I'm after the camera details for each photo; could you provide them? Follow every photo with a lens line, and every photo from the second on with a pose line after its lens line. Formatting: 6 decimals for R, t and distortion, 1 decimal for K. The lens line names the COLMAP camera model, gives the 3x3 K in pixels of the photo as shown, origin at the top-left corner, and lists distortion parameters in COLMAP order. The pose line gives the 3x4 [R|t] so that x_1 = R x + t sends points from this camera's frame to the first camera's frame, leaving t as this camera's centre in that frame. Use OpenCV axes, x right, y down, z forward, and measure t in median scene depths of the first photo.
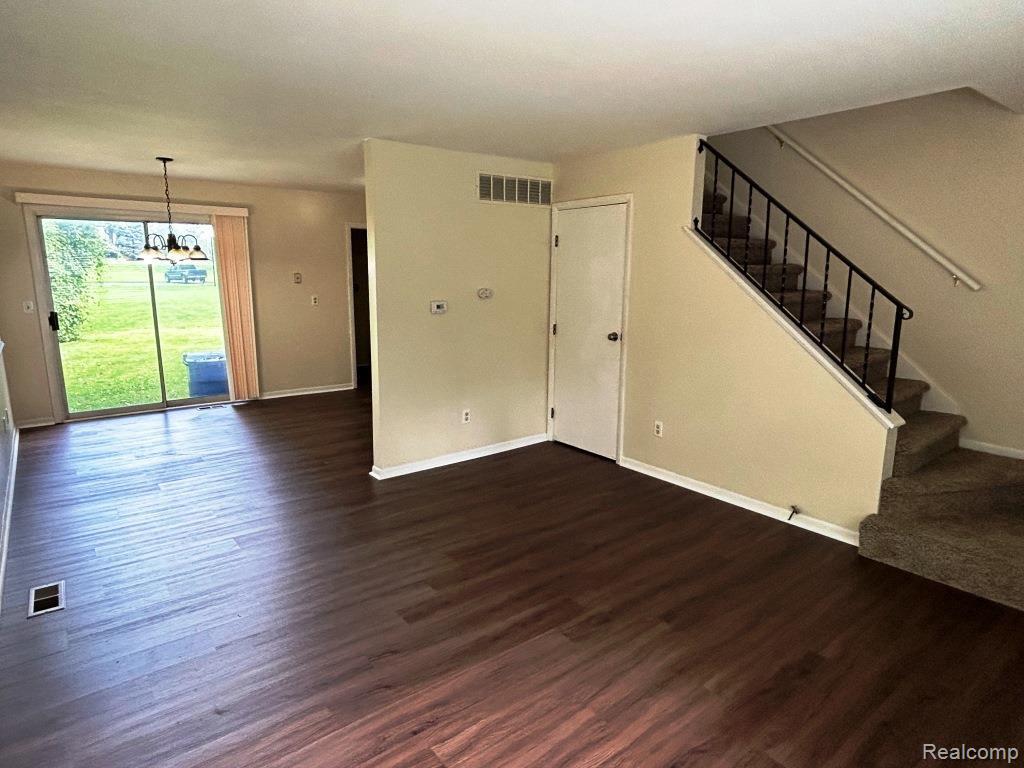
lens RADIAL K [[598.4, 0, 512.0], [0, 598.4, 384.0], [0, 0, 1]] dist [-0.005416, 0.001318]
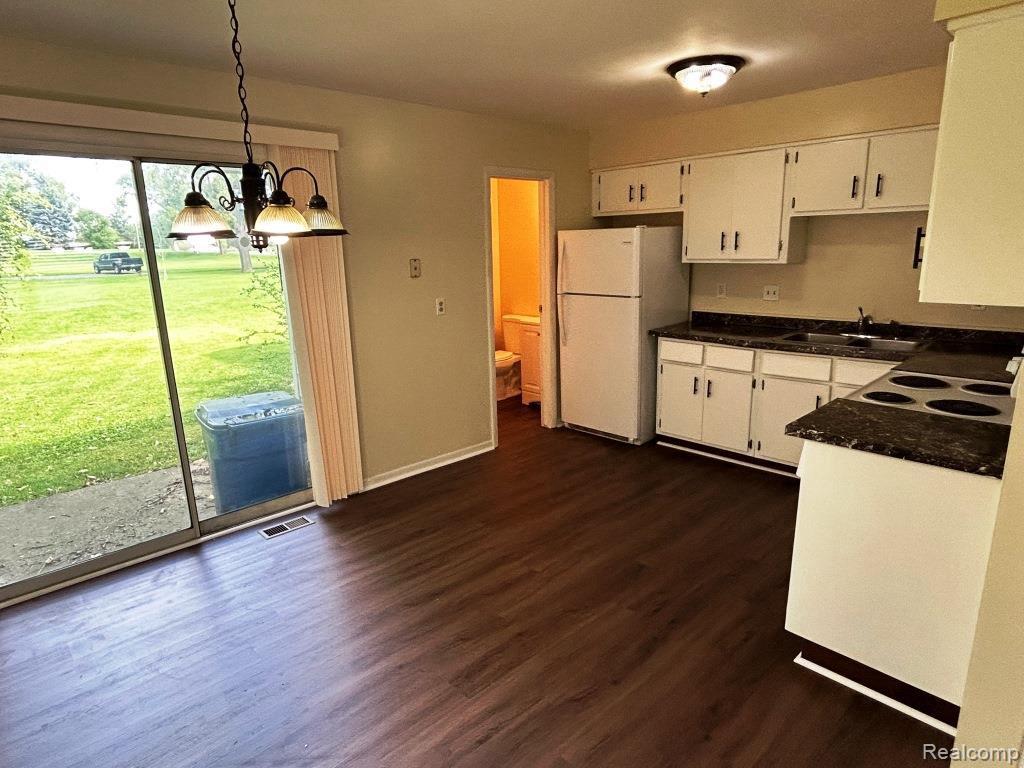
lens RADIAL K [[598.4, 0, 512.0], [0, 598.4, 384.0], [0, 0, 1]] dist [-0.005416, 0.001318]
pose [[0.995326, -0.054418, 0.079775, -0.334076], [0.051179, 0.997802, 0.042094, -0.093191], [-0.081890, -0.037815, 0.995924, 0.459613]]
